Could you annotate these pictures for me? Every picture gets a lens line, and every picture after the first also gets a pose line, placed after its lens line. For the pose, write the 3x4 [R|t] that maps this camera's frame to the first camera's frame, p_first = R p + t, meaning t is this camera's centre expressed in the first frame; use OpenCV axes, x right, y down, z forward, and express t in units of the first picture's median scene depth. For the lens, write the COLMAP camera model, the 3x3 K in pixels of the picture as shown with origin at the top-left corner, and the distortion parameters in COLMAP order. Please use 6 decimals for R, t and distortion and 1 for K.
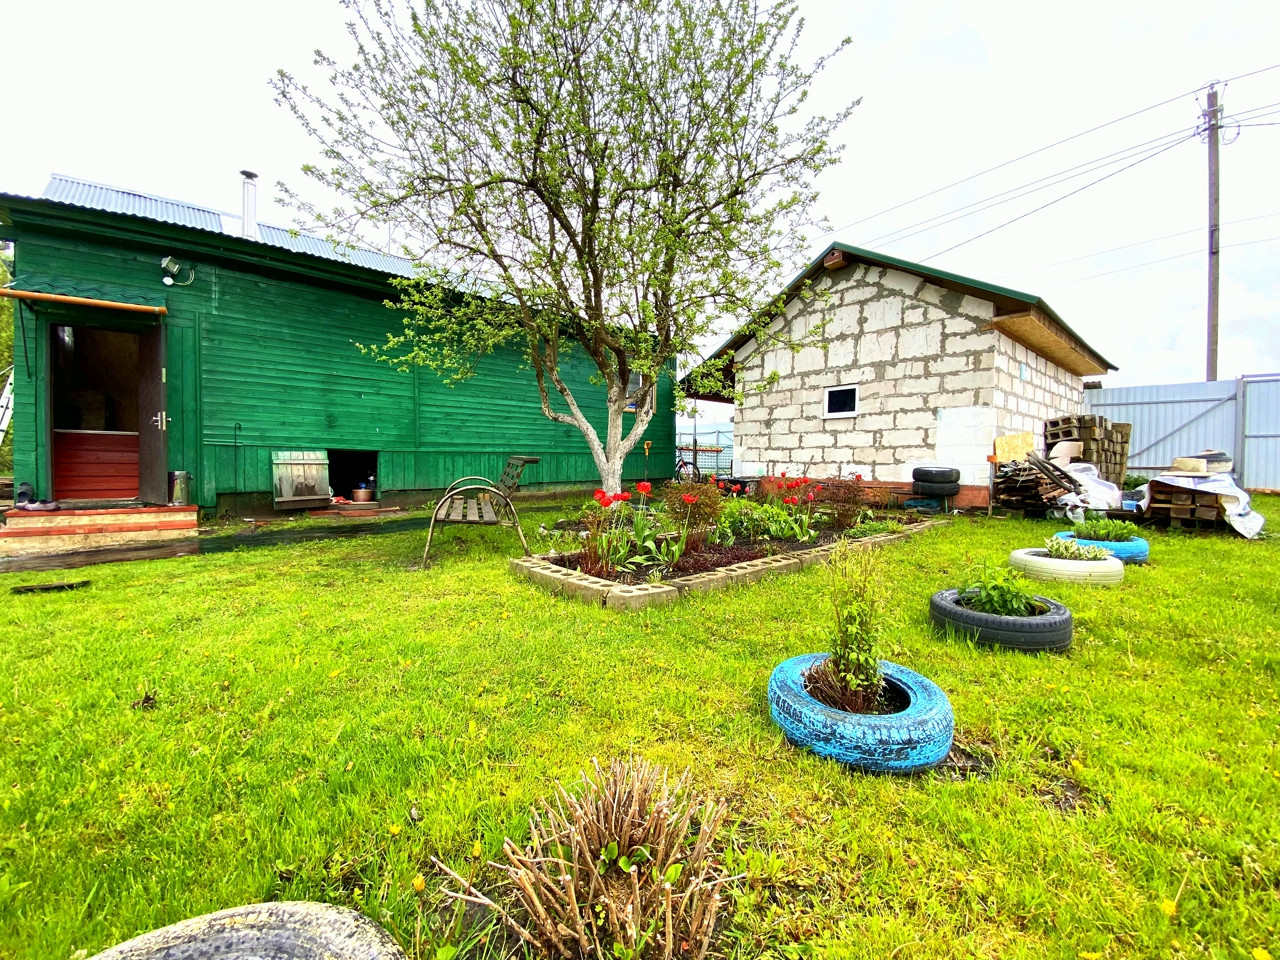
lens RADIAL K [[518.7, 0, 638.4], [0, 518.7, 473.6], [0, 0, 1]] dist [0.027167, -0.023553]
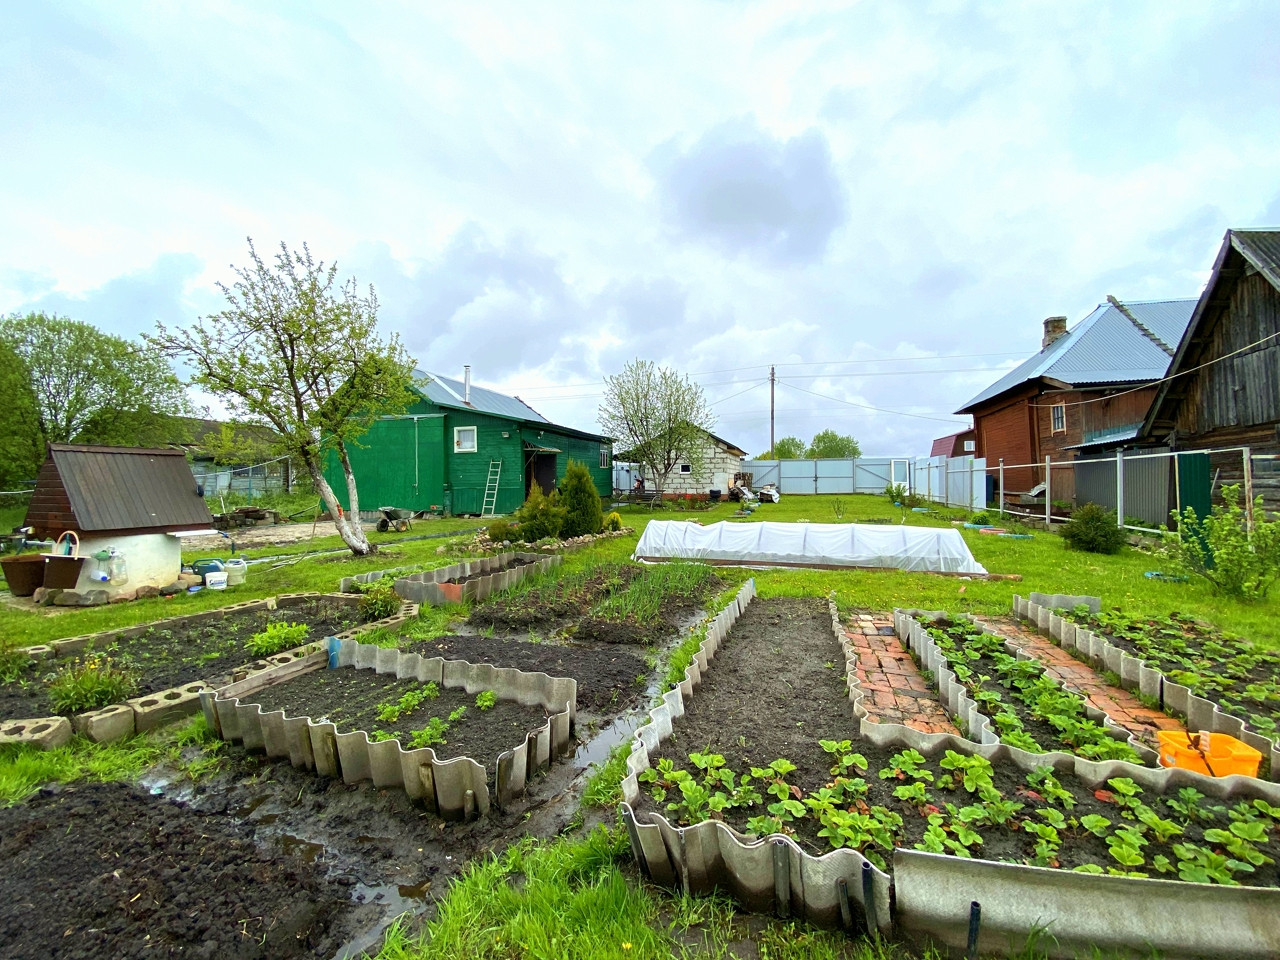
lens RADIAL K [[518.7, 0, 638.4], [0, 518.7, 473.6], [0, 0, 1]] dist [0.027167, -0.023553]
pose [[0.849759, -0.006869, 0.527127, -1.741912], [0.027859, 0.999103, -0.031892, -0.020449], [-0.526435, 0.041786, 0.849188, -1.740895]]
